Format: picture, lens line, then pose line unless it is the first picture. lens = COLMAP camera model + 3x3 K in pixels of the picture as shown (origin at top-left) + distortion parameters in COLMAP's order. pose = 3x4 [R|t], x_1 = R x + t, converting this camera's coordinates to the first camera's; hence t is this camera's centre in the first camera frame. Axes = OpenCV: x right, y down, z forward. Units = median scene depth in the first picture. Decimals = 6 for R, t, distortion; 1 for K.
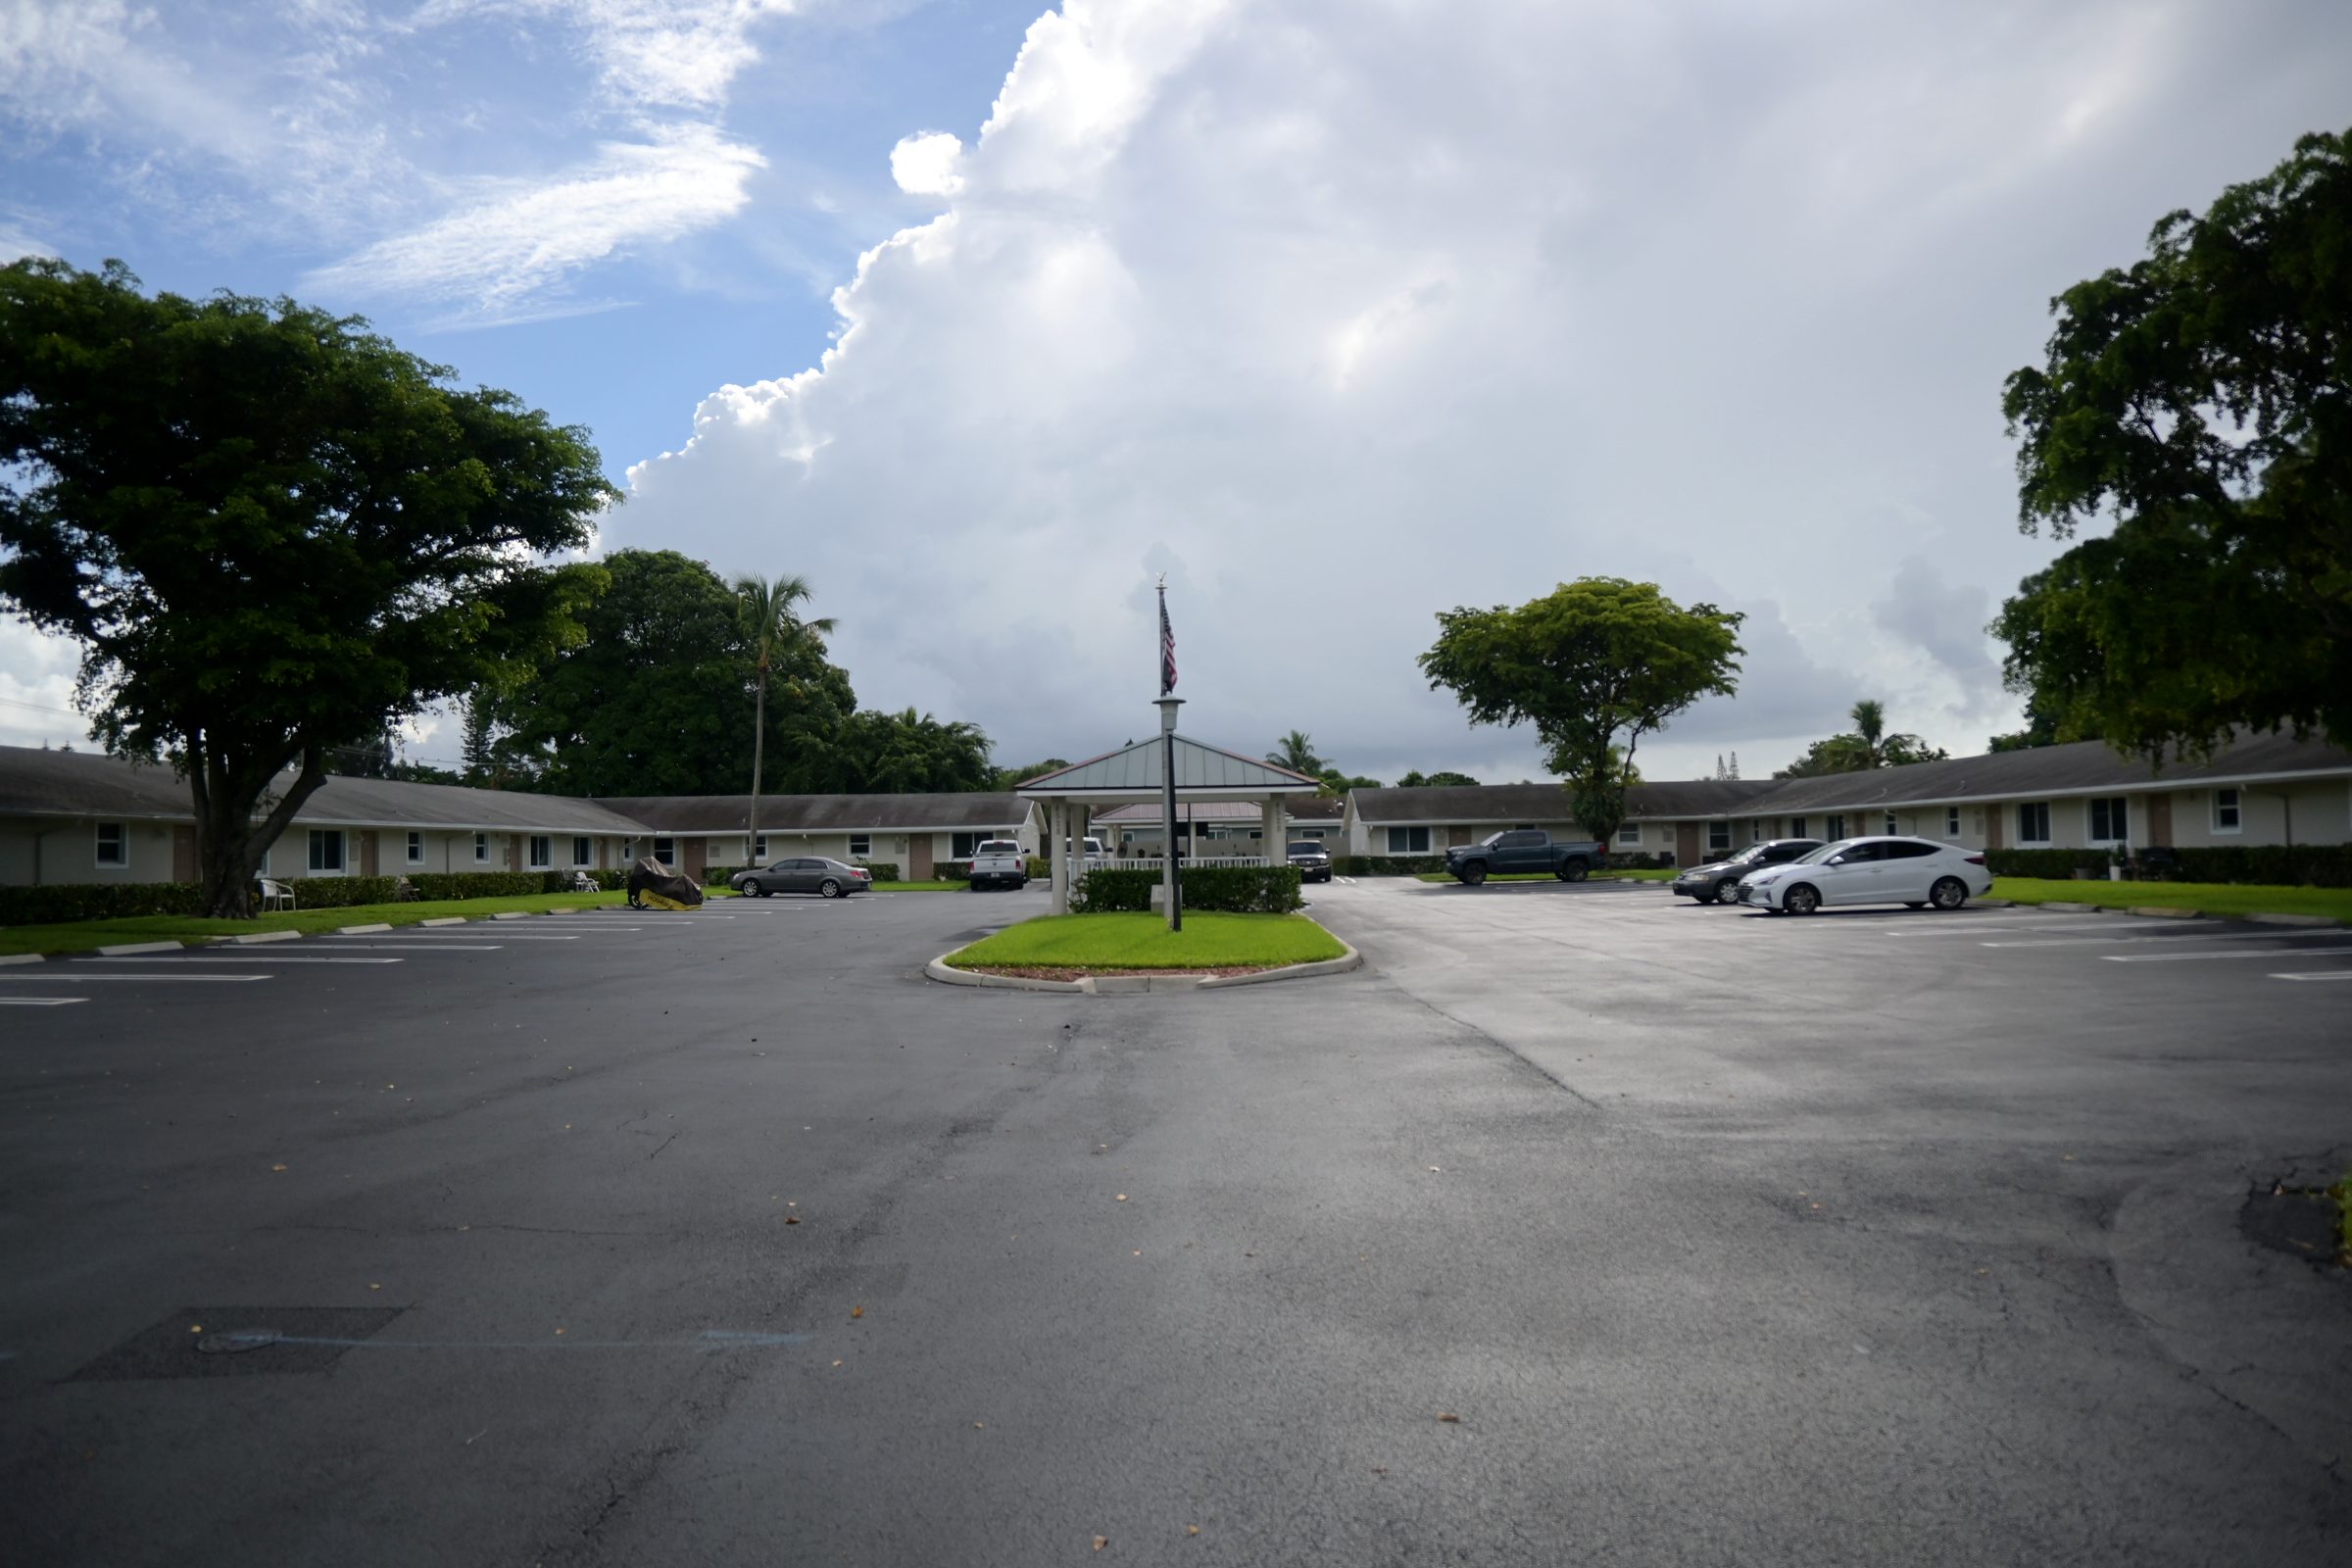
lens RADIAL K [[1594.1, 0, 1184.1], [0, 1594.1, 794.9], [0, 0, 1]] dist [-0.004993, 0.004270]
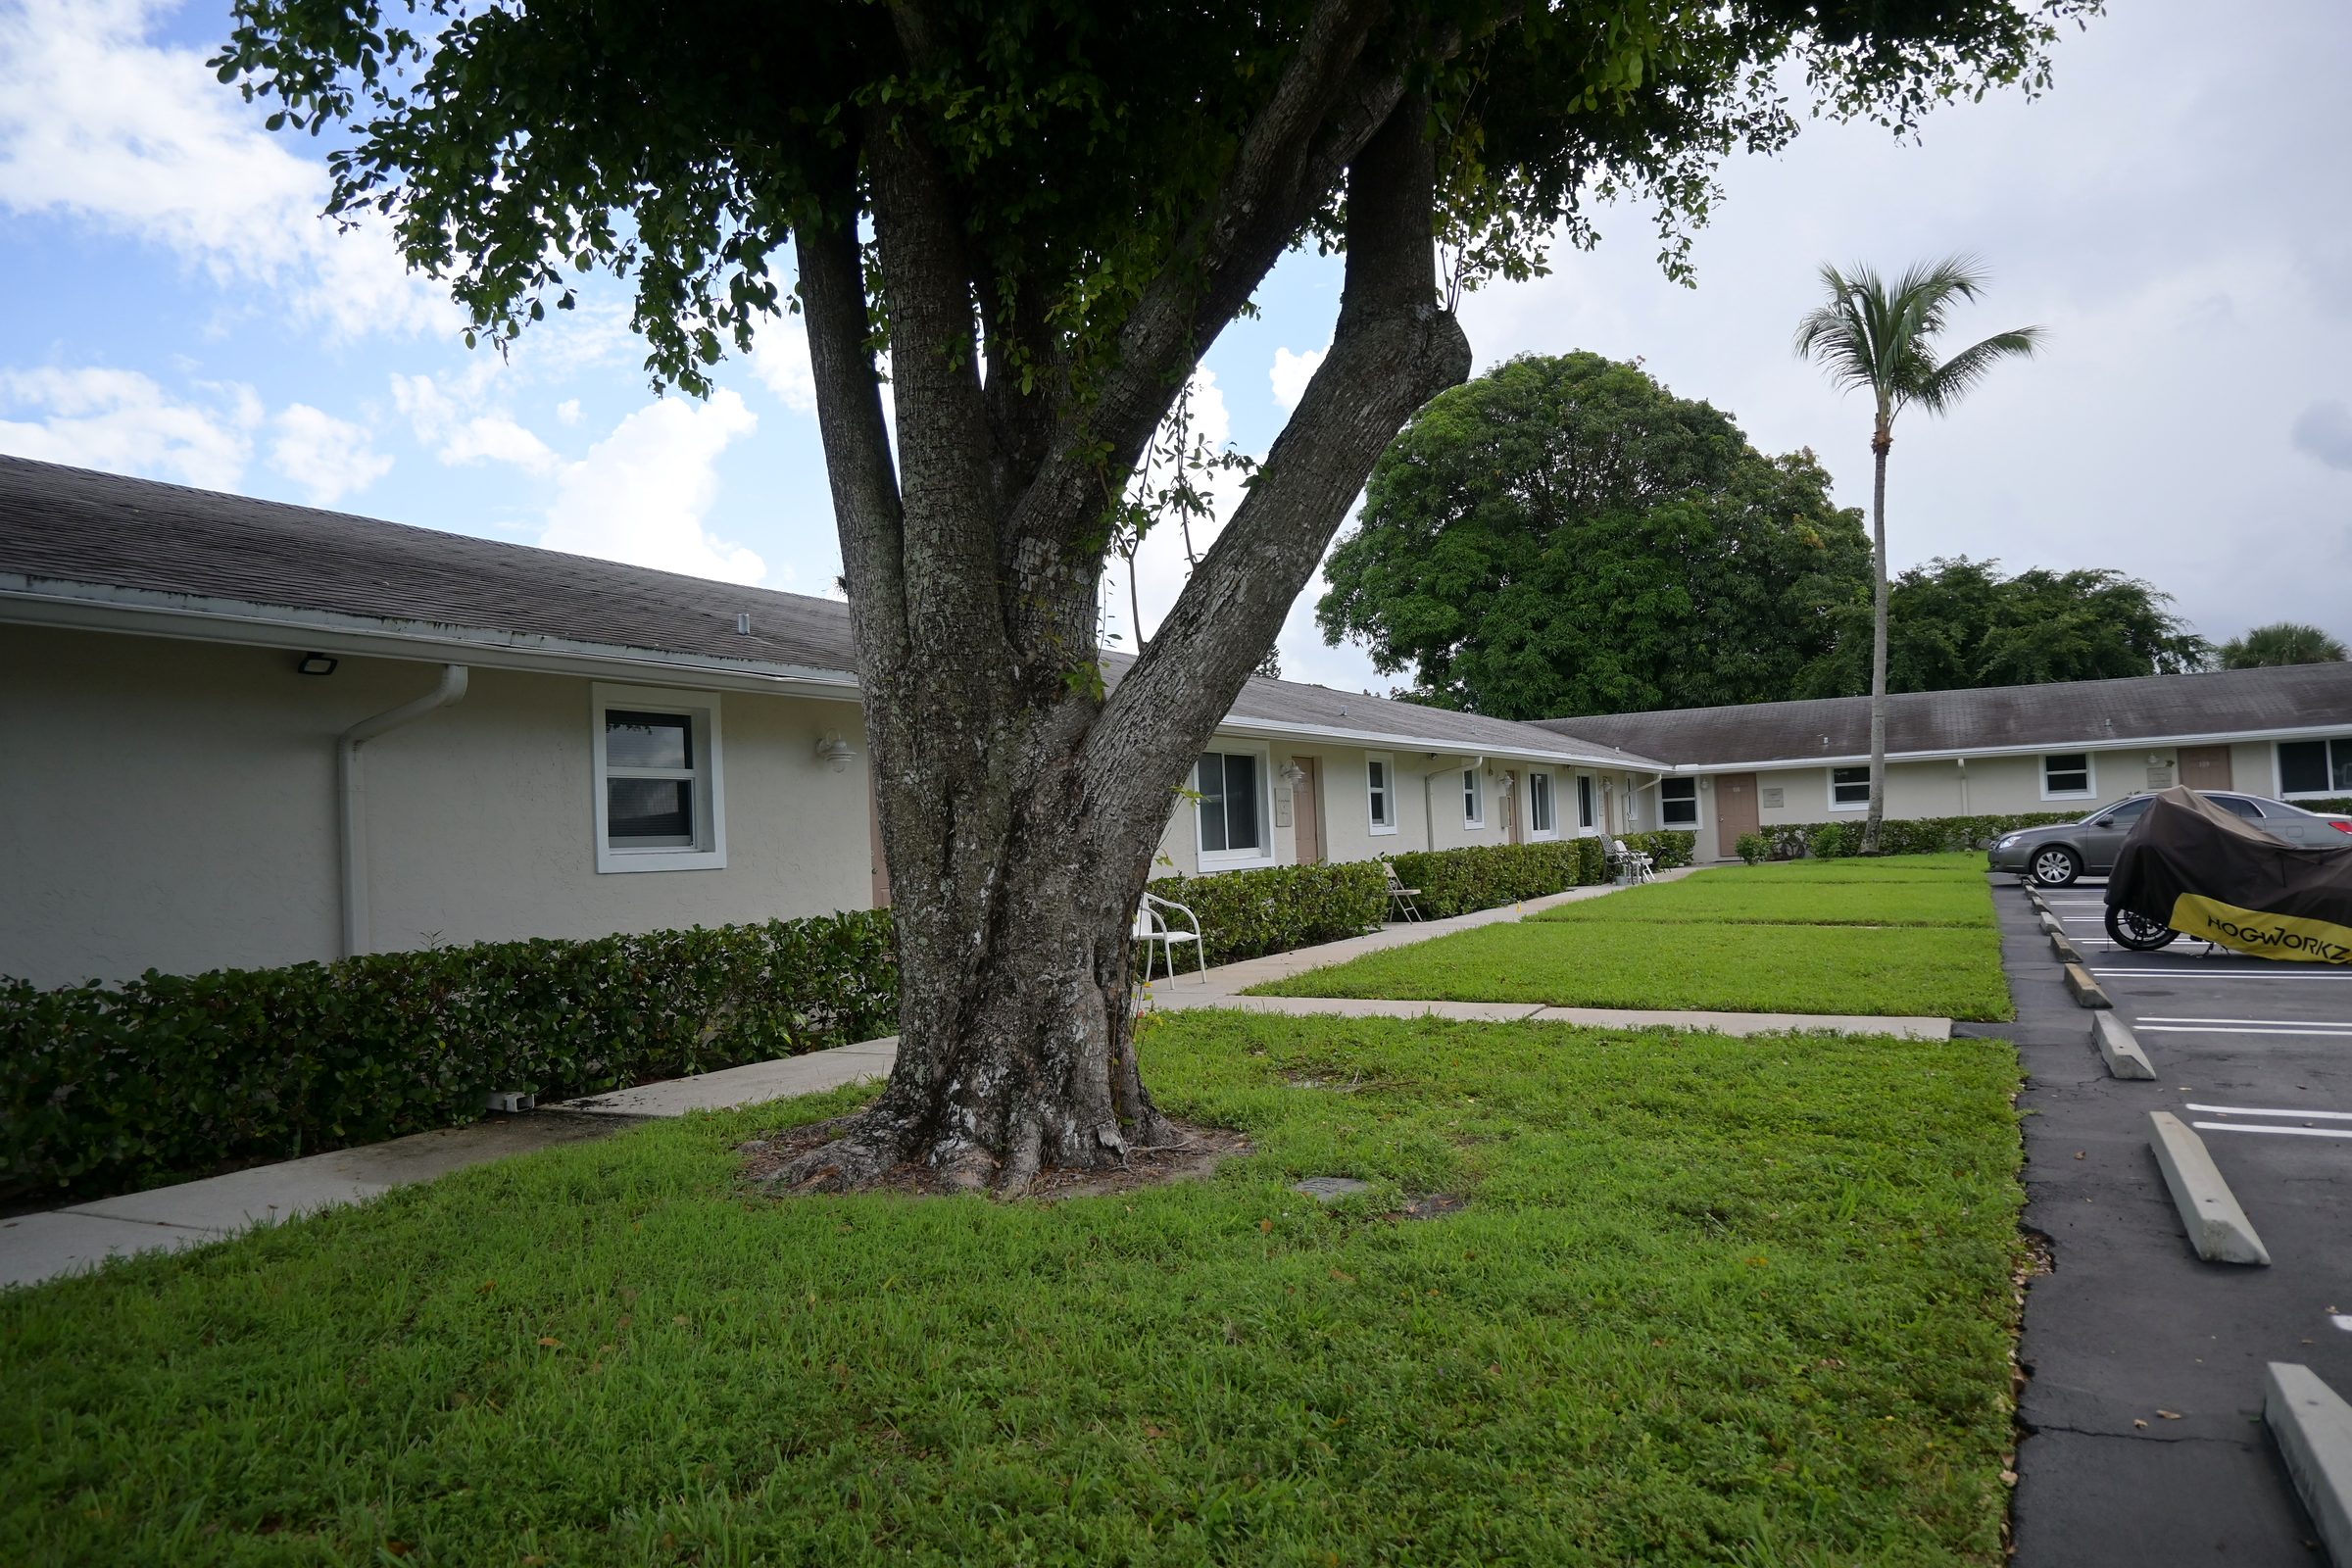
lens RADIAL K [[1594.1, 0, 1180.9], [0, 1594.1, 801.4], [0, 0, 1]] dist [-0.004993, 0.004270]
pose [[0.901370, -0.035799, -0.431568, -0.240333], [0.047948, 0.998700, 0.017302, 0.017285], [0.430388, -0.036288, 0.901914, 0.402492]]
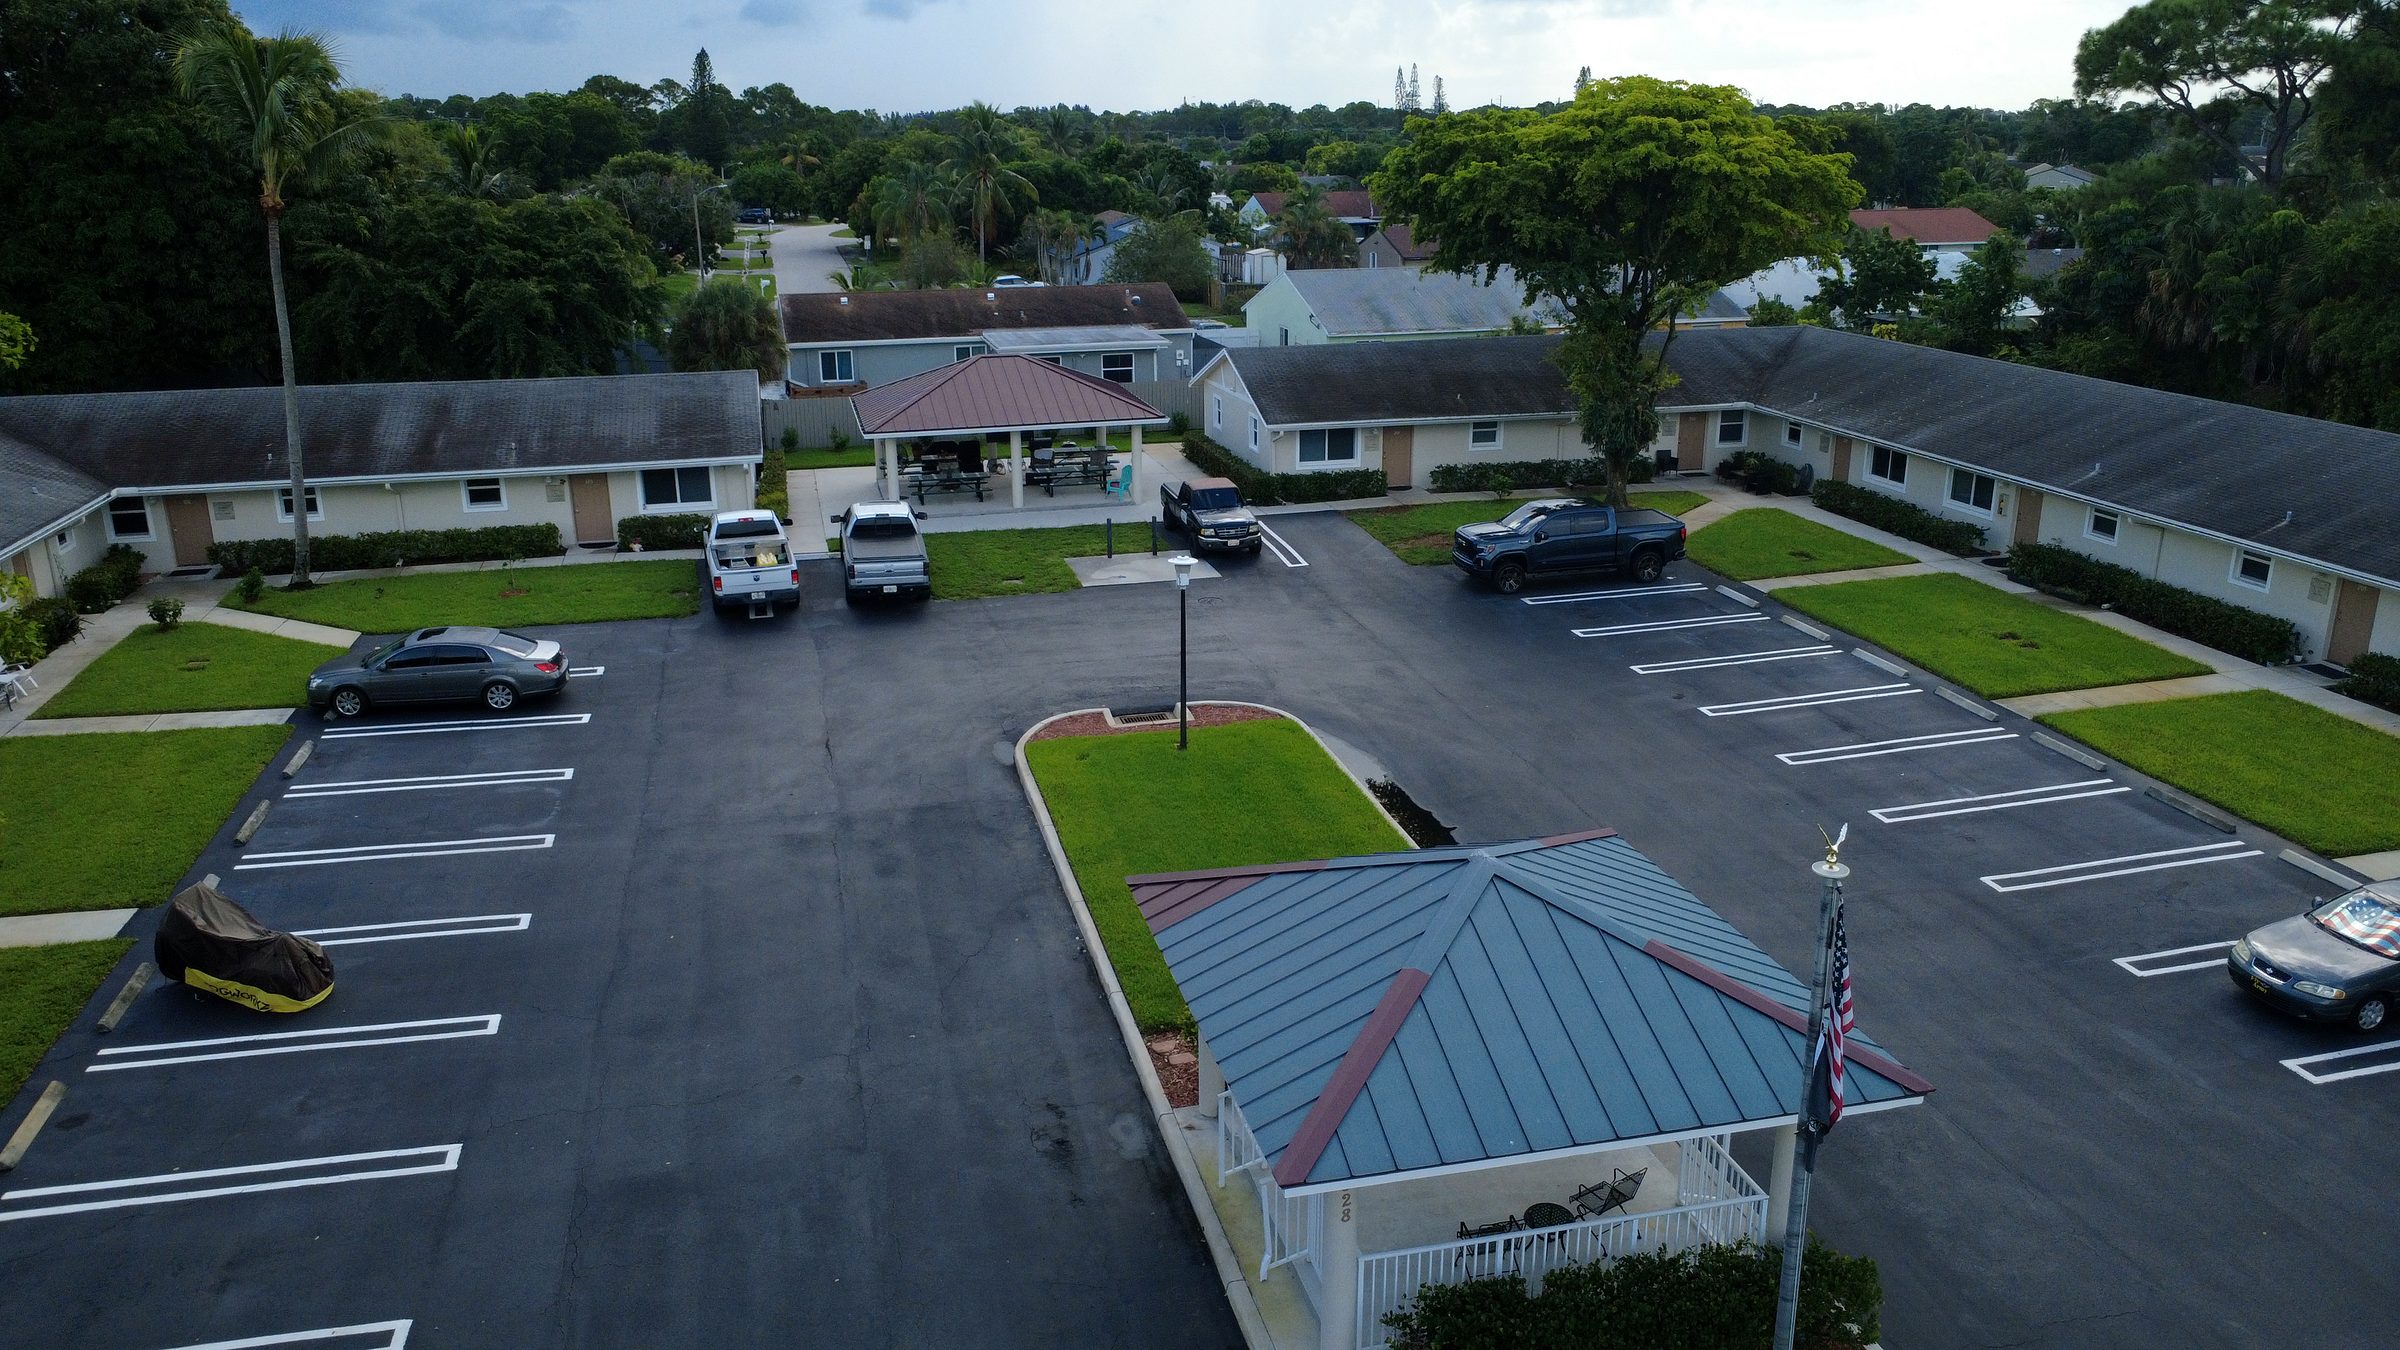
lens RADIAL K [[1741.0, 0, 1199.6], [0, 1741.0, 678.1], [0, 0, 1]] dist [0.000490, 0.001771]
pose [[0.967689, -0.067447, 0.242959, -0.104518], [-0.017891, 0.942765, 0.332977, -0.128078], [-0.251511, -0.326565, 0.911097, 0.296478]]
